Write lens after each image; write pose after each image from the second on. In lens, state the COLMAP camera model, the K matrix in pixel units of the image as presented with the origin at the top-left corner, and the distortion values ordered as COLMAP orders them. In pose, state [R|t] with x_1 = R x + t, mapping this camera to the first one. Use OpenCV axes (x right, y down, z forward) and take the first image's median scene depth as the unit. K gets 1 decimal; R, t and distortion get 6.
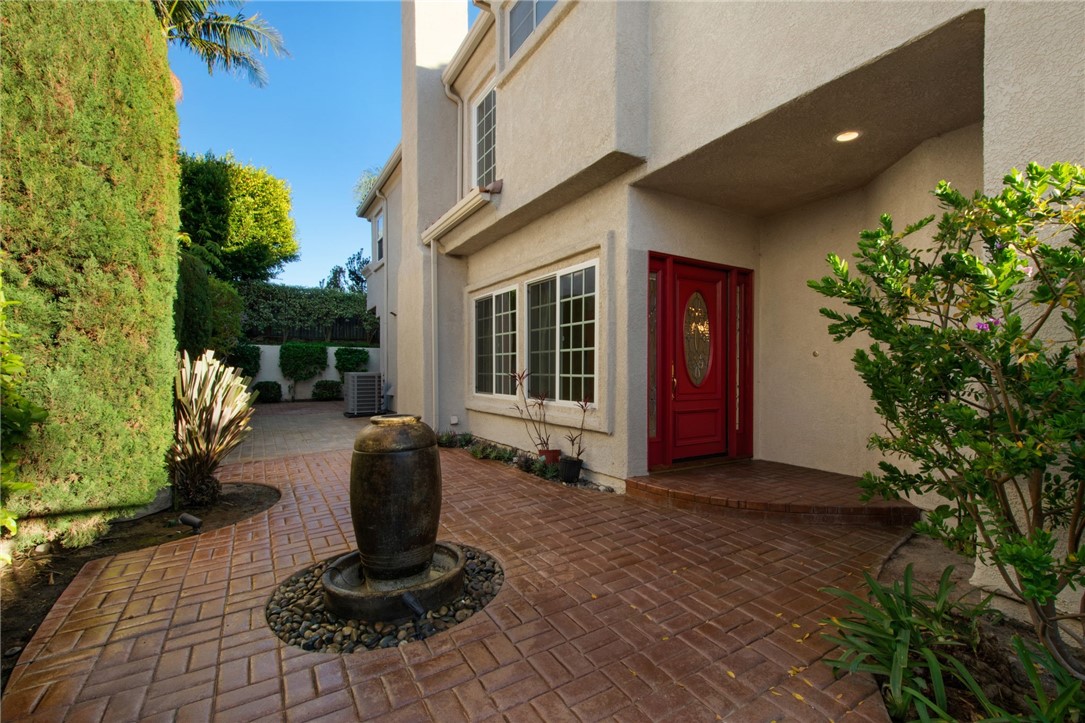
lens RADIAL K [[458.2, 0, 540.8], [0, 458.2, 358.8], [0, 0, 1]] dist [-0.001018, -0.000346]
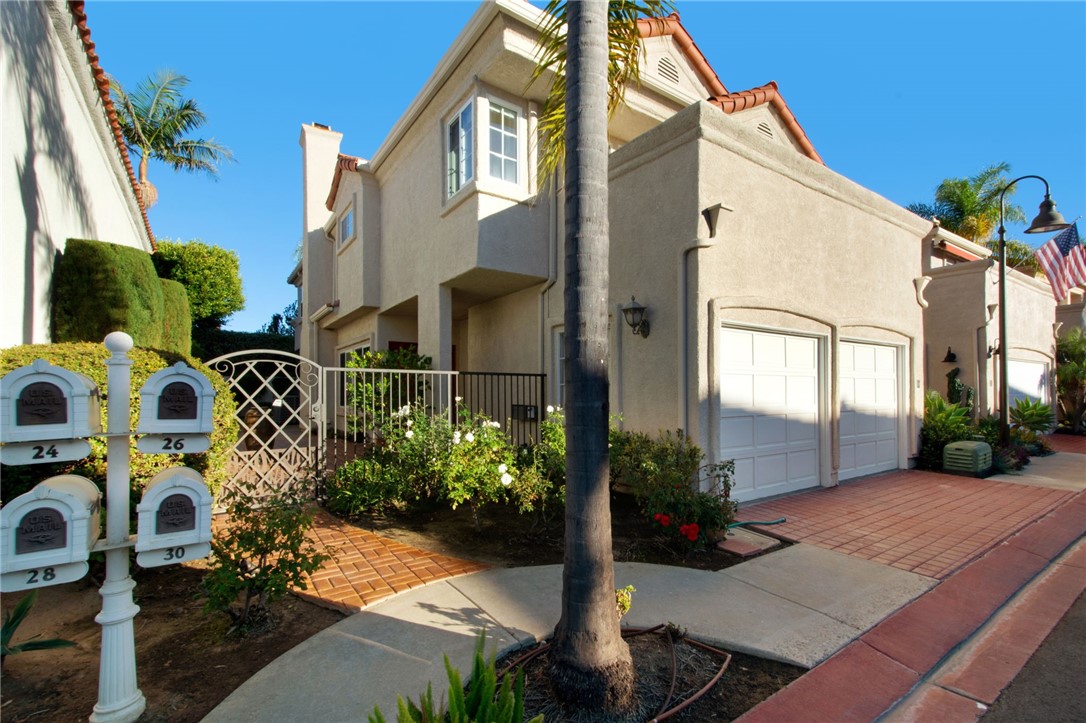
lens RADIAL K [[478.8, 0, 549.9], [0, 478.8, 371.3], [0, 0, 1]] dist [0.001463, -0.000248]
pose [[0.997751, -0.002276, 0.066993, 0.310657], [0.003913, 0.999696, -0.024324, -0.005788], [-0.066917, 0.024532, 0.997457, -0.524217]]
